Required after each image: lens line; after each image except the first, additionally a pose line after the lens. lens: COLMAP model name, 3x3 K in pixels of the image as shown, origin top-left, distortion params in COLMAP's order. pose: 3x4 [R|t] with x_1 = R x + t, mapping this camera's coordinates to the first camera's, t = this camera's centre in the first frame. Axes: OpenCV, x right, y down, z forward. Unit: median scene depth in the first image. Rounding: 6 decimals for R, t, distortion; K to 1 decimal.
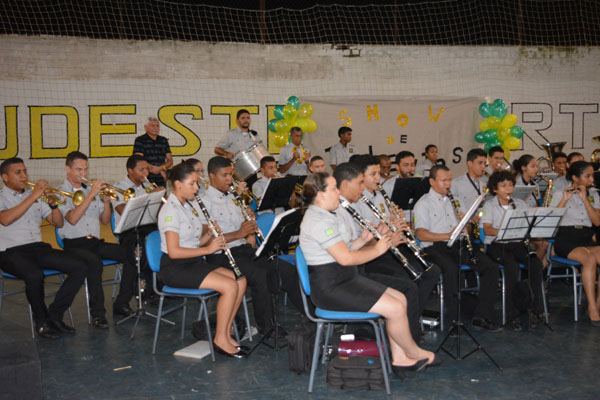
lens RADIAL K [[731.5, 0, 300.0], [0, 731.5, 200.0], [0, 0, 1]] dist [-0.015498, 0.030814]
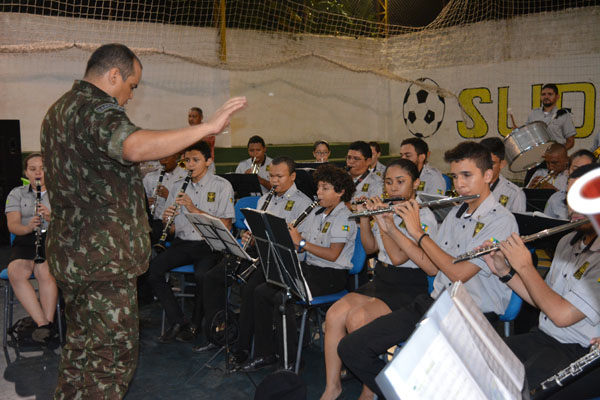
lens RADIAL K [[731.5, 0, 300.0], [0, 731.5, 200.0], [0, 0, 1]] dist [-0.015498, 0.030814]
pose [[0.421203, 0.098684, -0.901582, 0.384684], [-0.069702, 0.994645, 0.076307, -0.025594], [0.904284, 0.030701, 0.425825, 0.284259]]
